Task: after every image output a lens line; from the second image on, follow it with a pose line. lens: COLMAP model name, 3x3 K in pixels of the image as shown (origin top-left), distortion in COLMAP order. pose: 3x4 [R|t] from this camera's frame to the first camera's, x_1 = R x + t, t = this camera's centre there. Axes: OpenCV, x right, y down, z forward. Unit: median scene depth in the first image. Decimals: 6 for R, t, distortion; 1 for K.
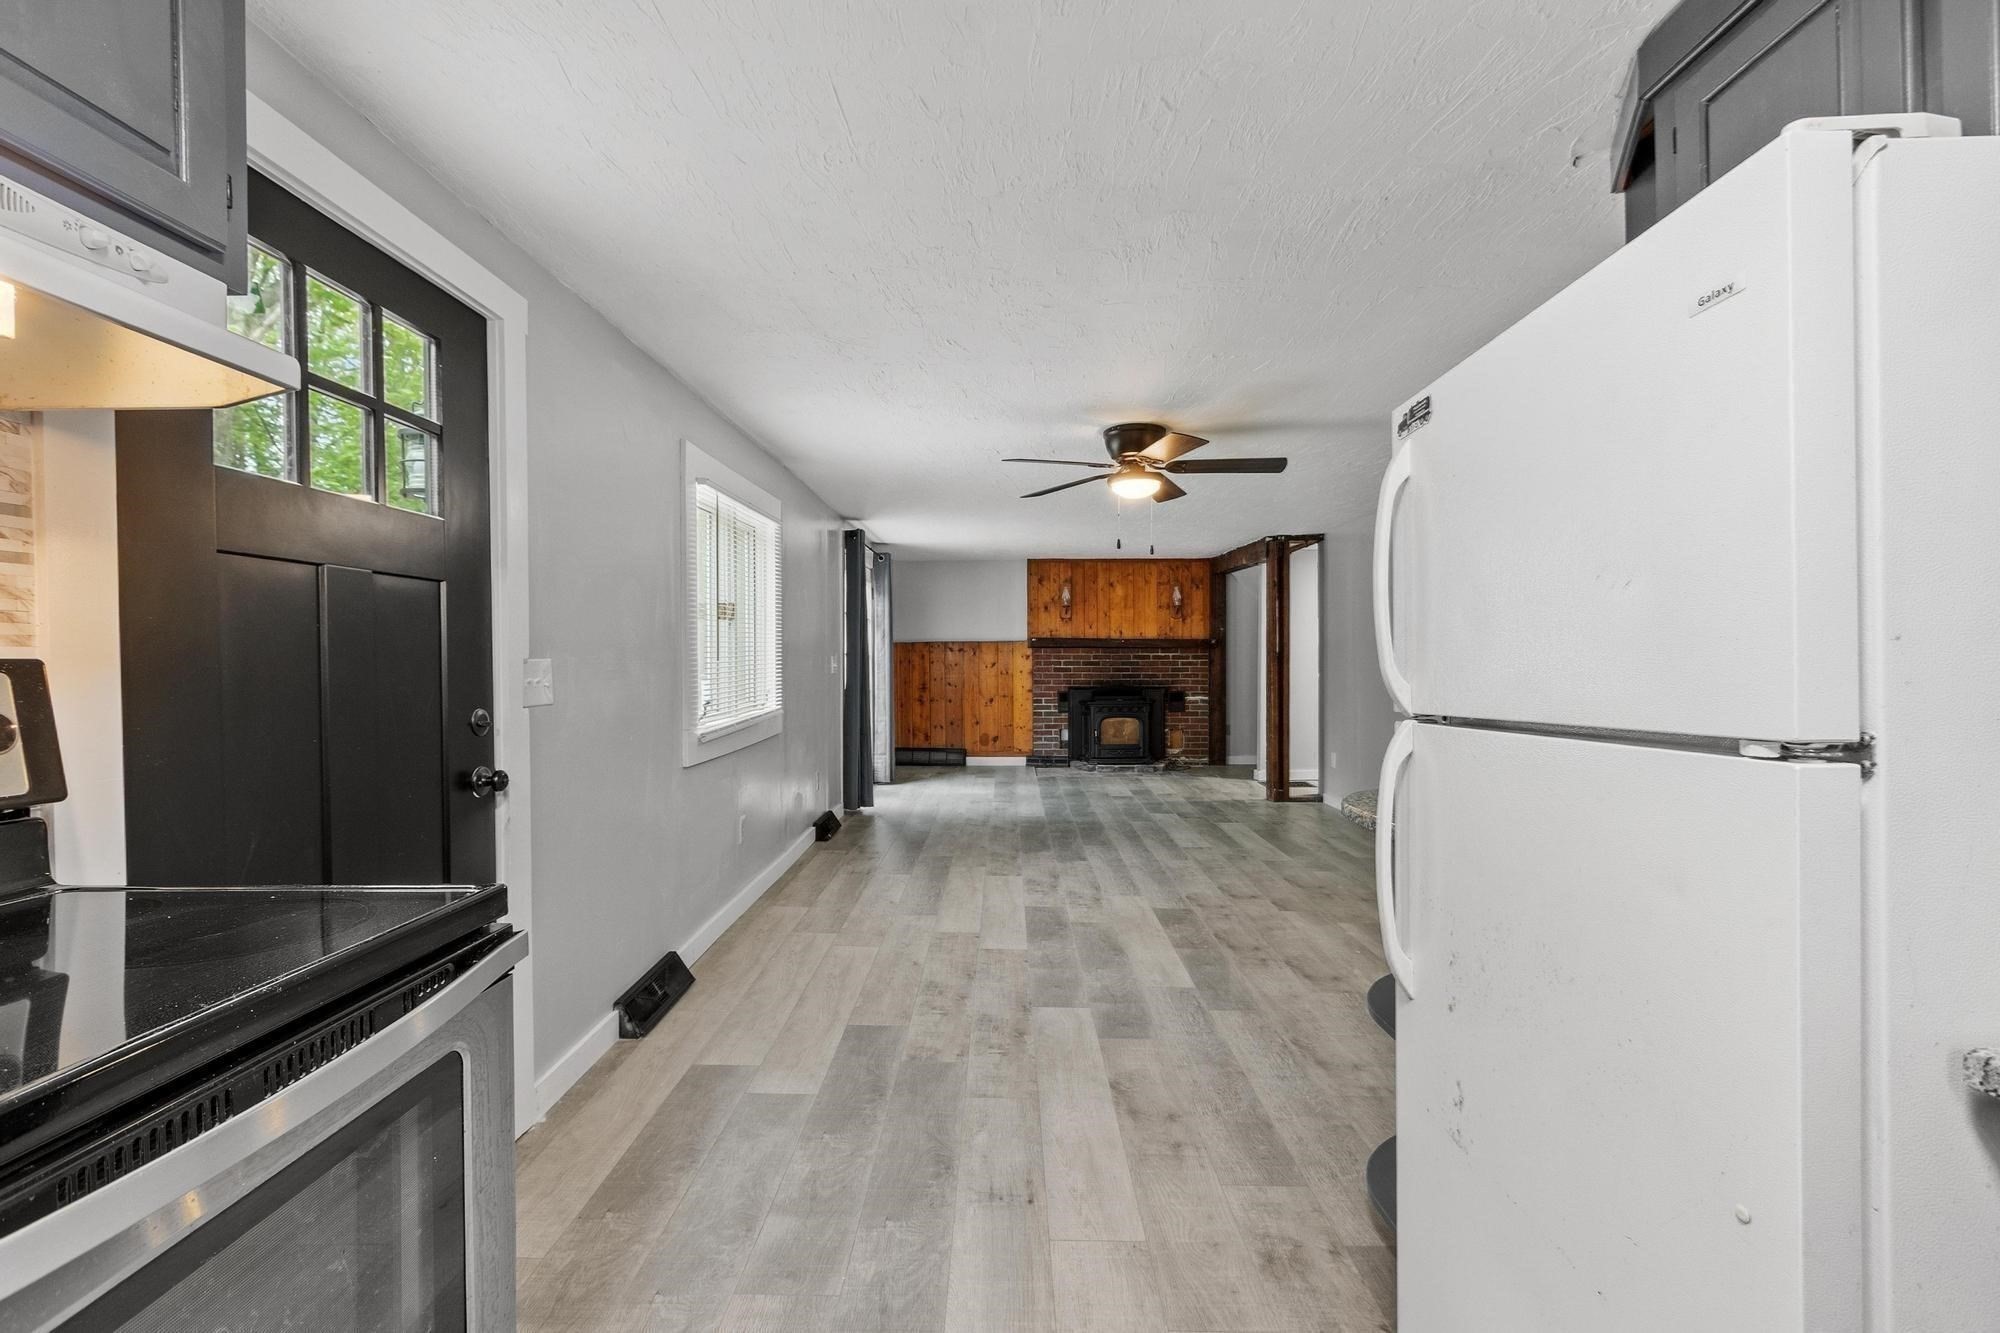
lens RADIAL K [[898.0, 0, 950.4], [0, 898.0, 663.2], [0, 0, 1]] dist [-0.000596, 0.000017]
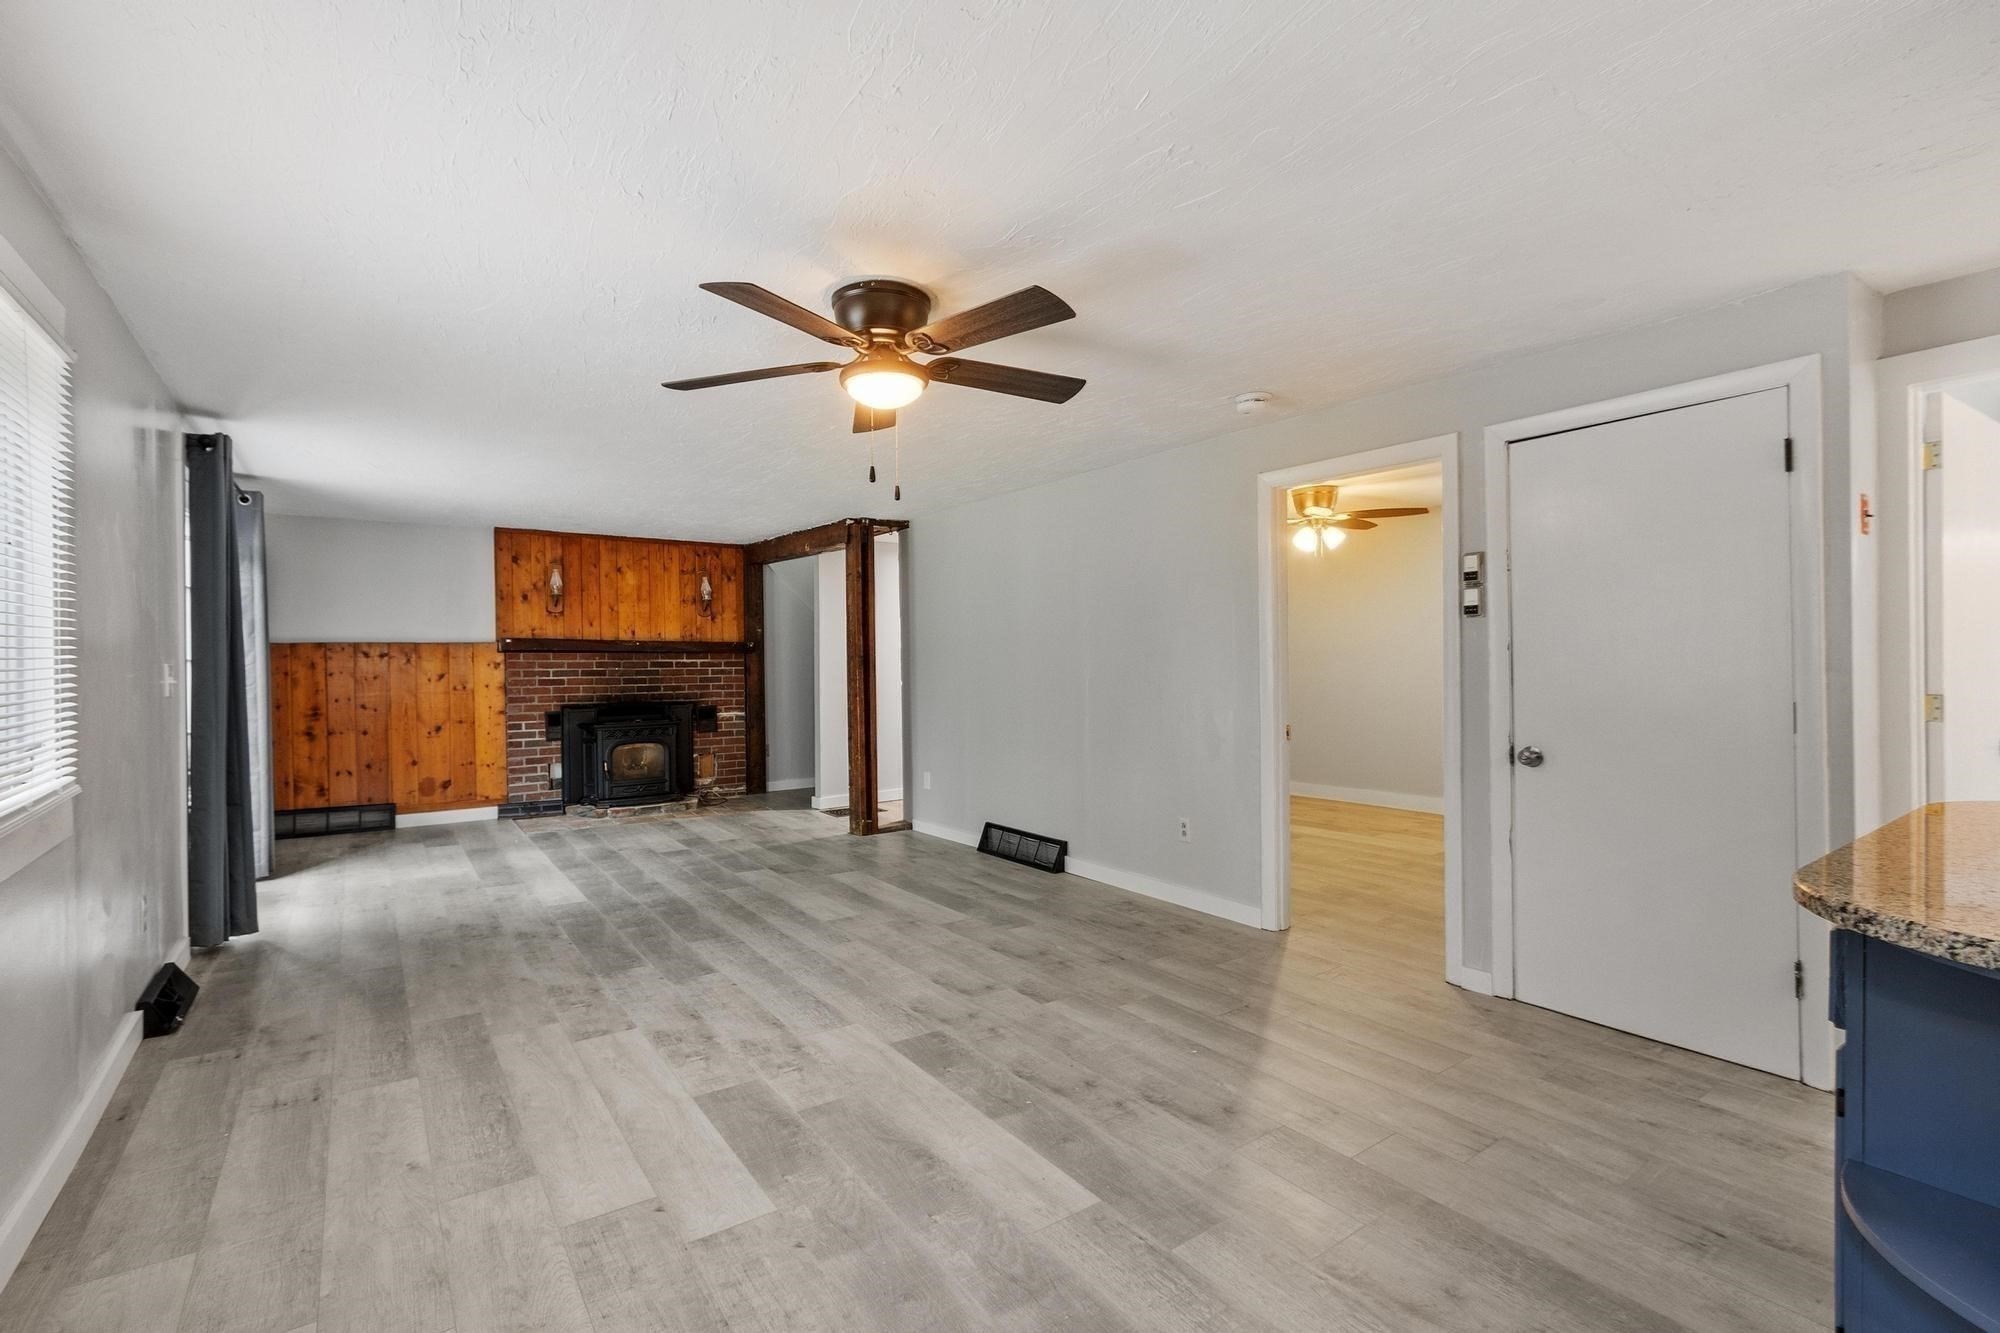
lens RADIAL K [[928.1, 0, 1000.0], [0, 928.1, 666.5], [0, 0, 1]] dist [-0.000702, -0.000005]
pose [[0.787079, -0.007127, 0.616812, -0.054898], [0.011086, 0.999935, -0.002593, 0.000489], [-0.616753, 0.008879, 0.787107, 0.182472]]
